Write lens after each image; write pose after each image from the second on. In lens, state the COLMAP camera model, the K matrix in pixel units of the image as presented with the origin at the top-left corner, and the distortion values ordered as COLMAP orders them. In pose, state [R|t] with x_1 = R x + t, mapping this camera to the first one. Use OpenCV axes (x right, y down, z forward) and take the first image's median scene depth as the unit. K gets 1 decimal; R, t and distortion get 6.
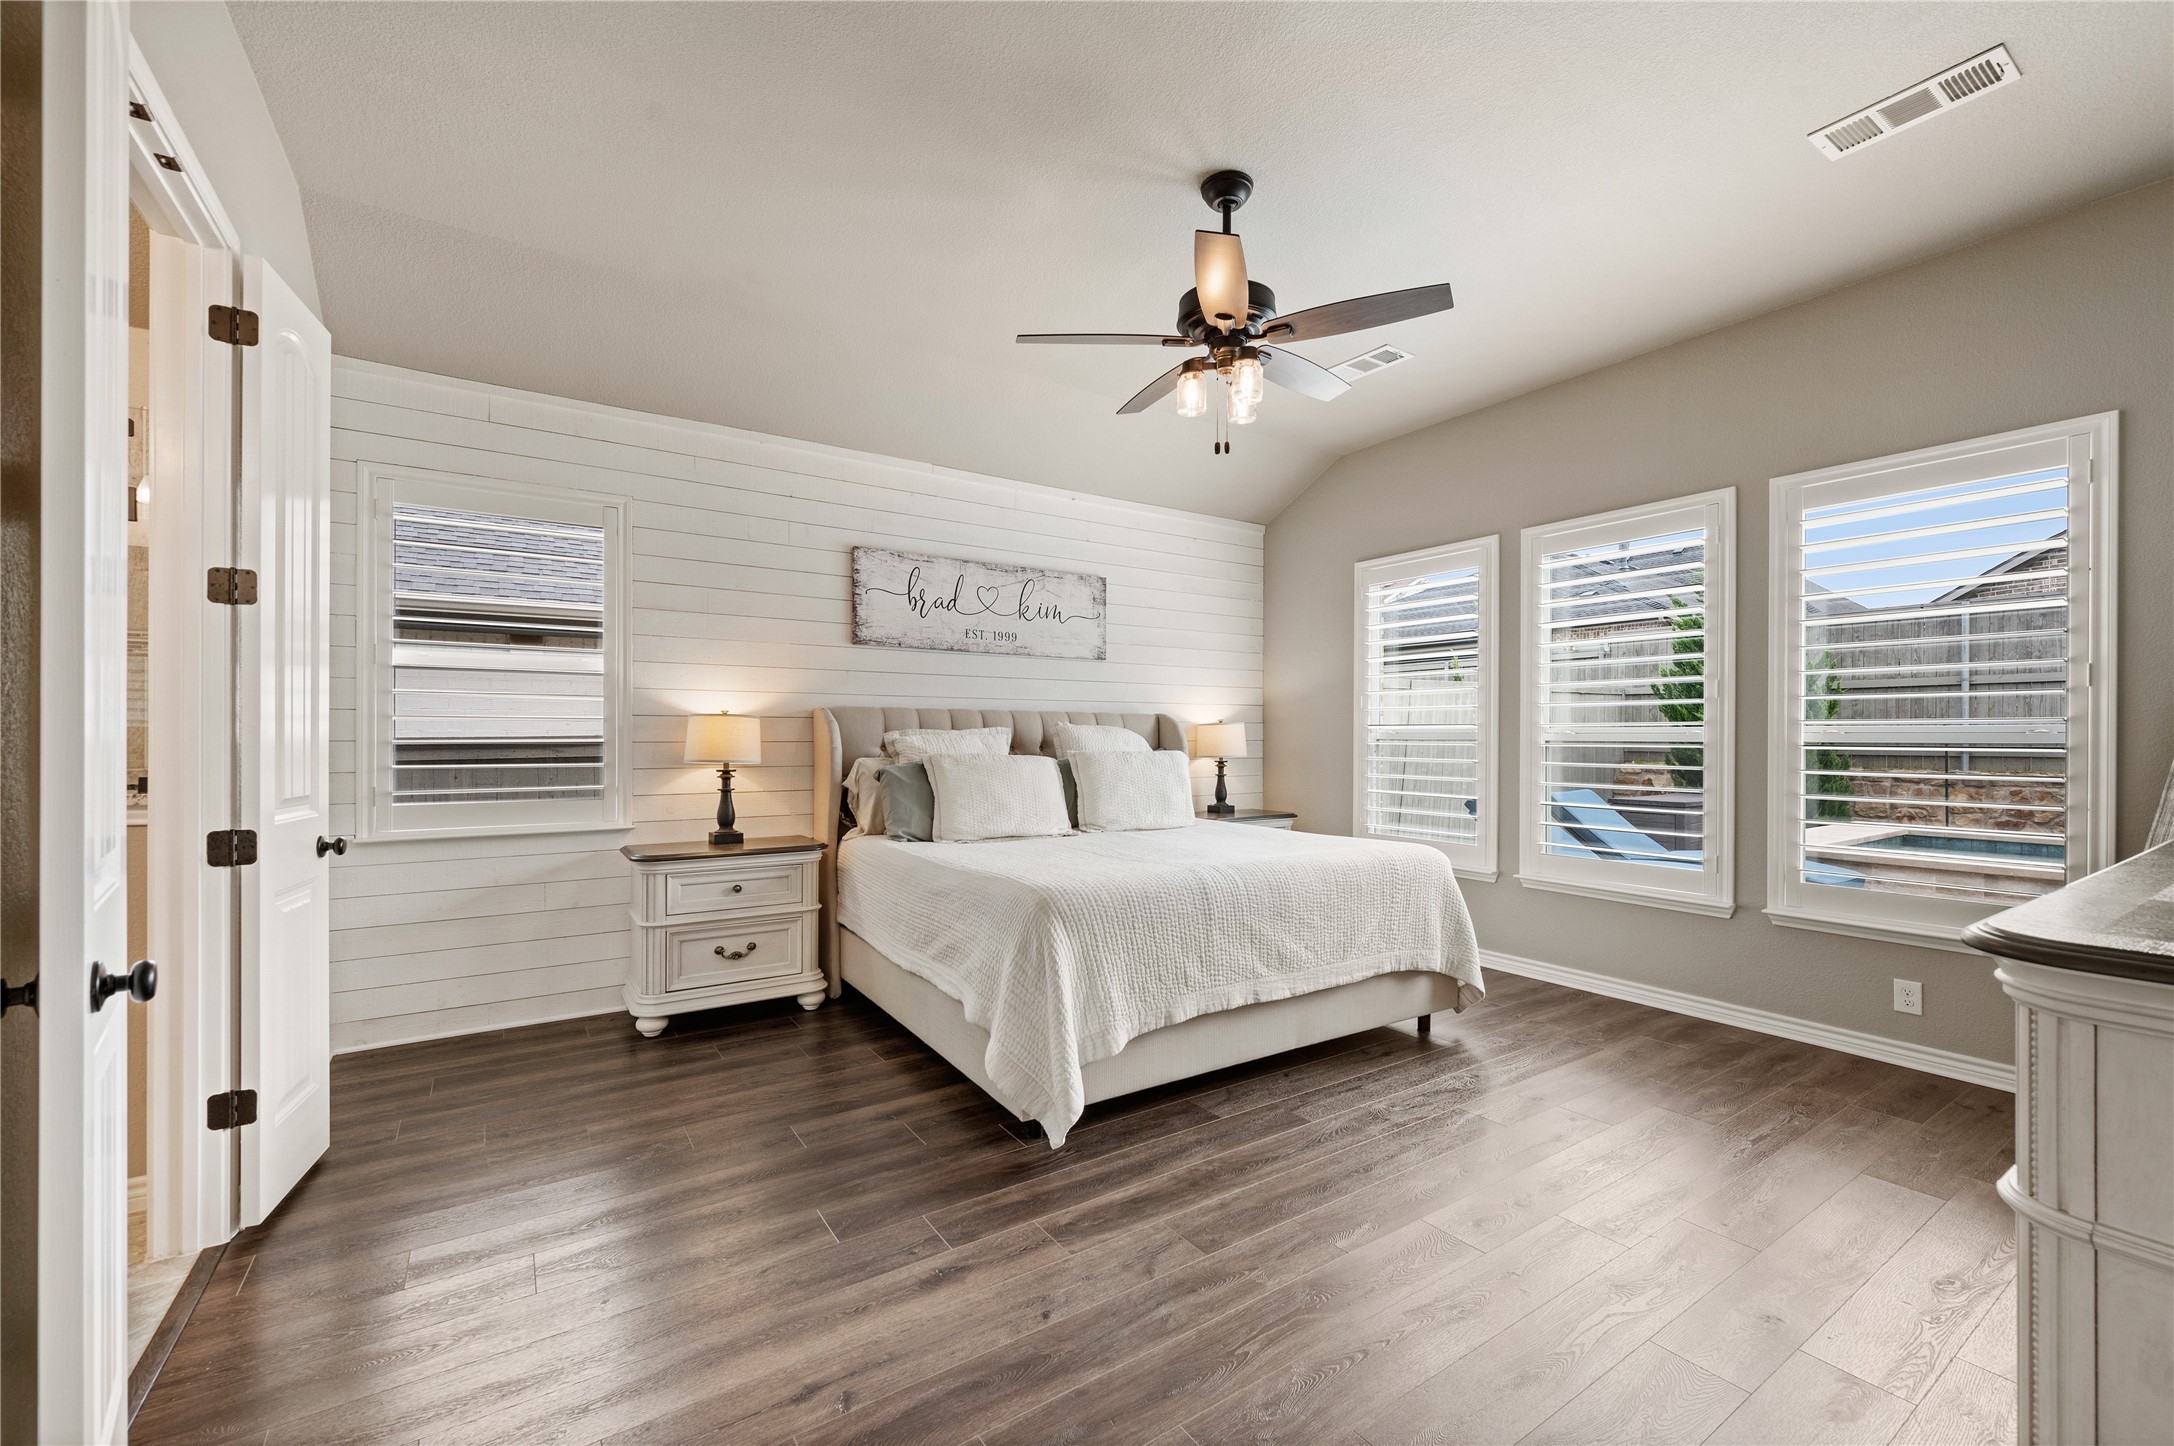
lens RADIAL K [[861.0, 0, 1090.7], [0, 861.0, 734.0], [0, 0, 1]] dist [-0.001899, 0.000106]
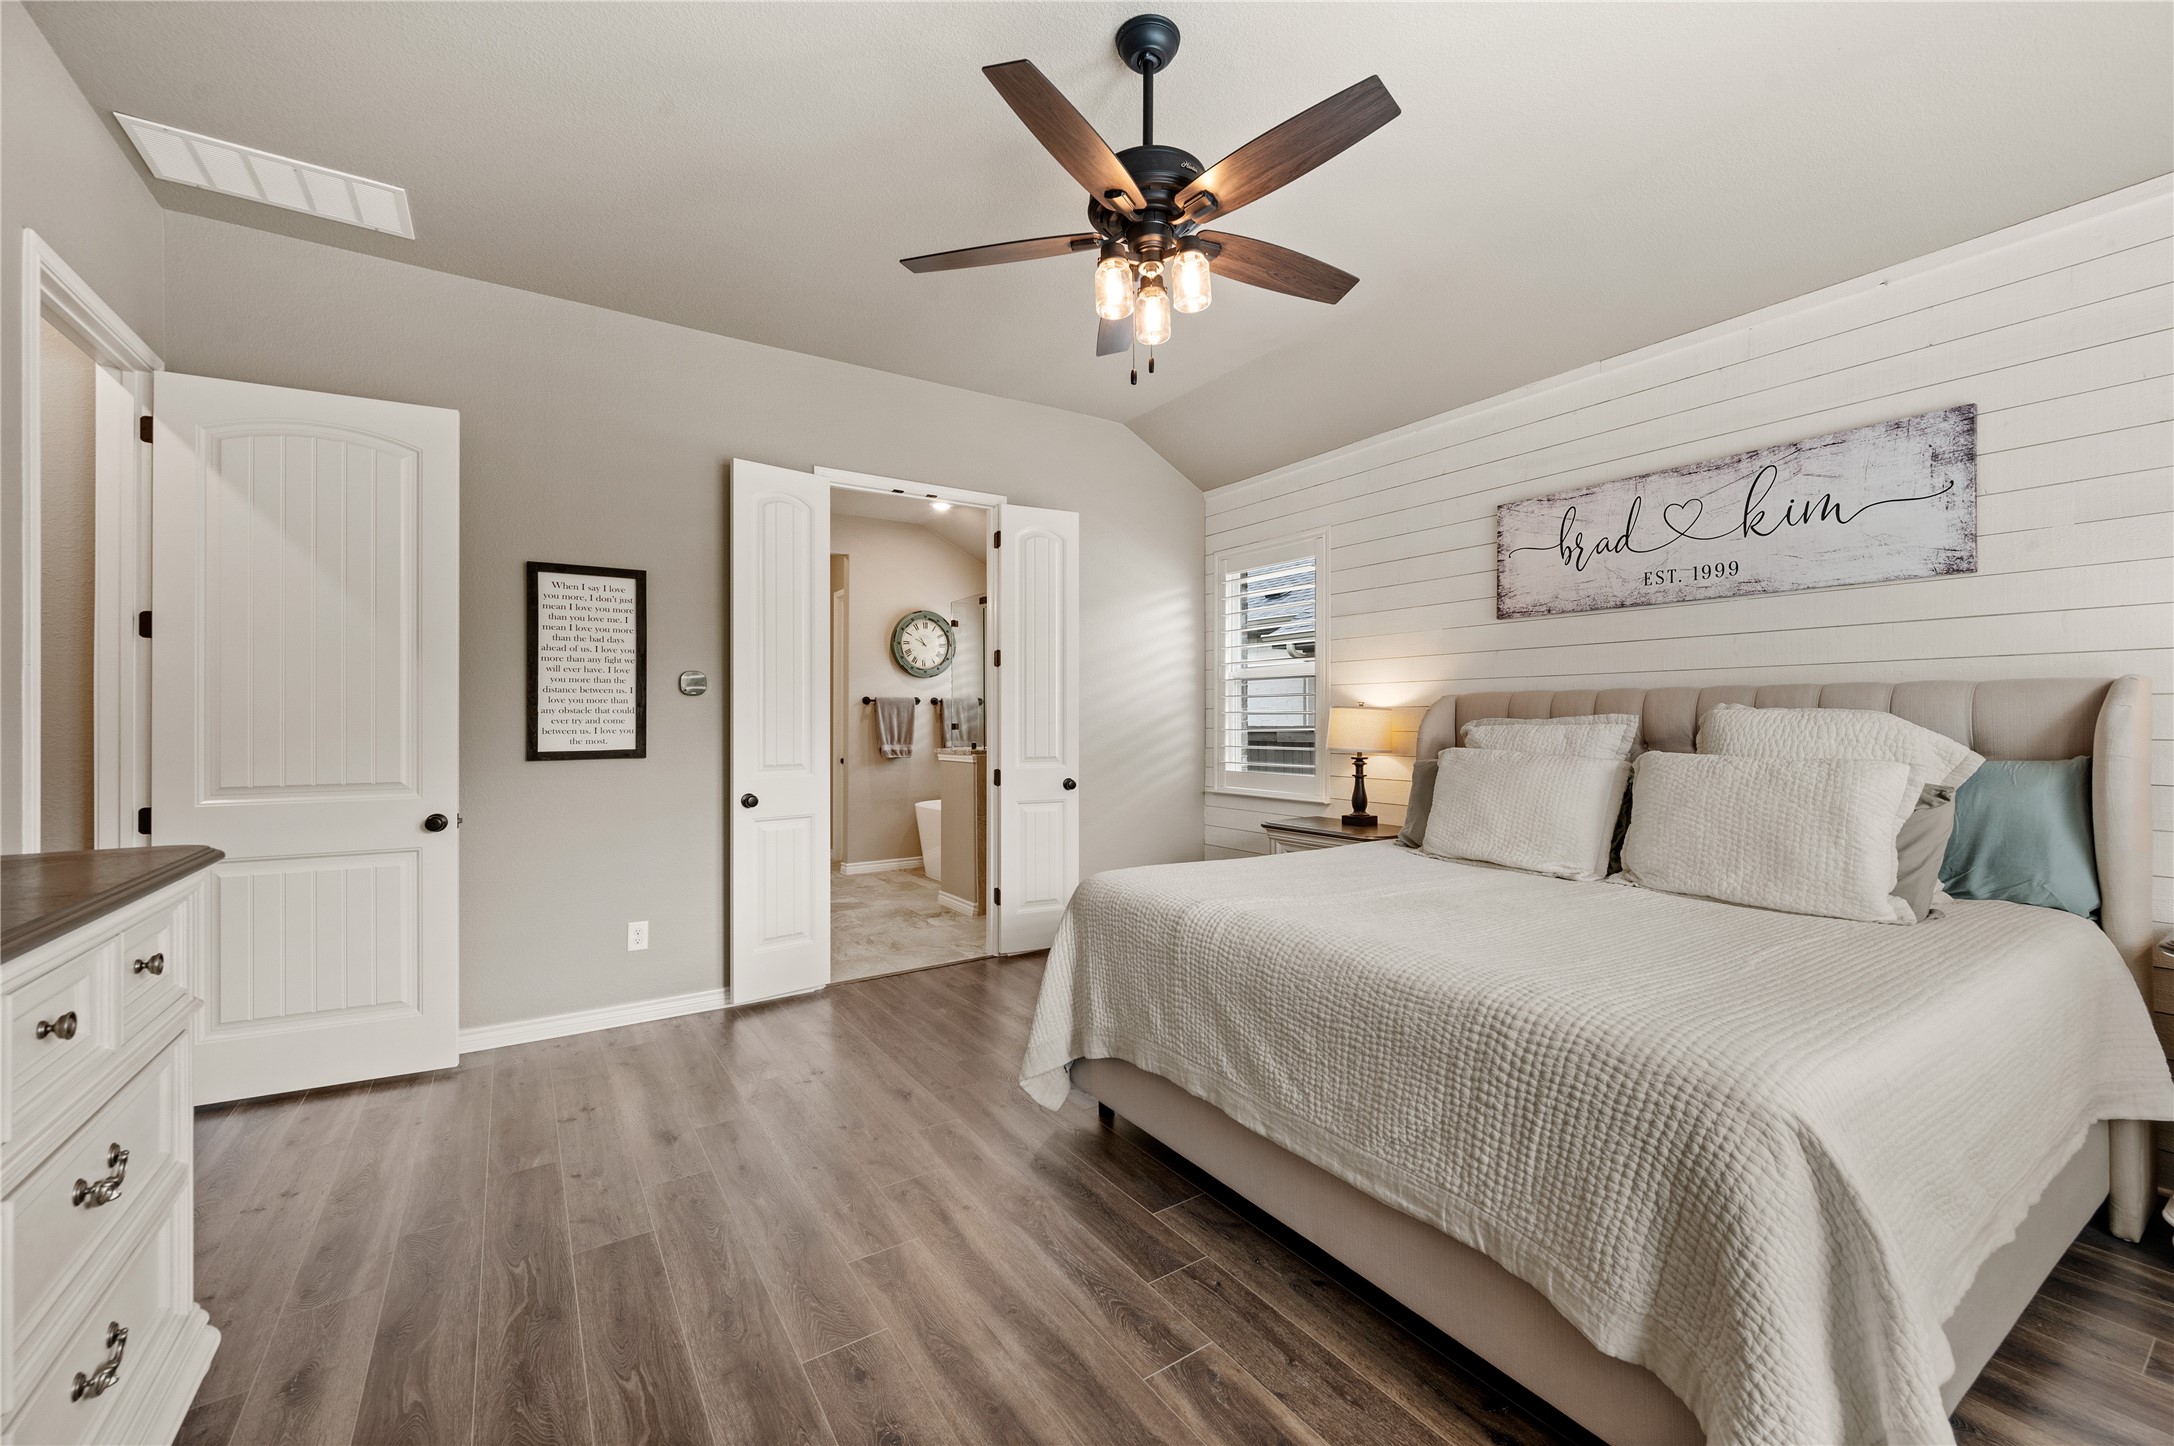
lens RADIAL K [[878.7, 0, 1098.8], [0, 878.7, 717.1], [0, 0, 1]] dist [-0.000536, -0.000061]
pose [[0.022893, -0.005472, -0.999723, 0.592880], [0.006566, 0.999964, -0.005323, -0.004282], [0.999716, -0.006443, 0.022928, 0.575163]]
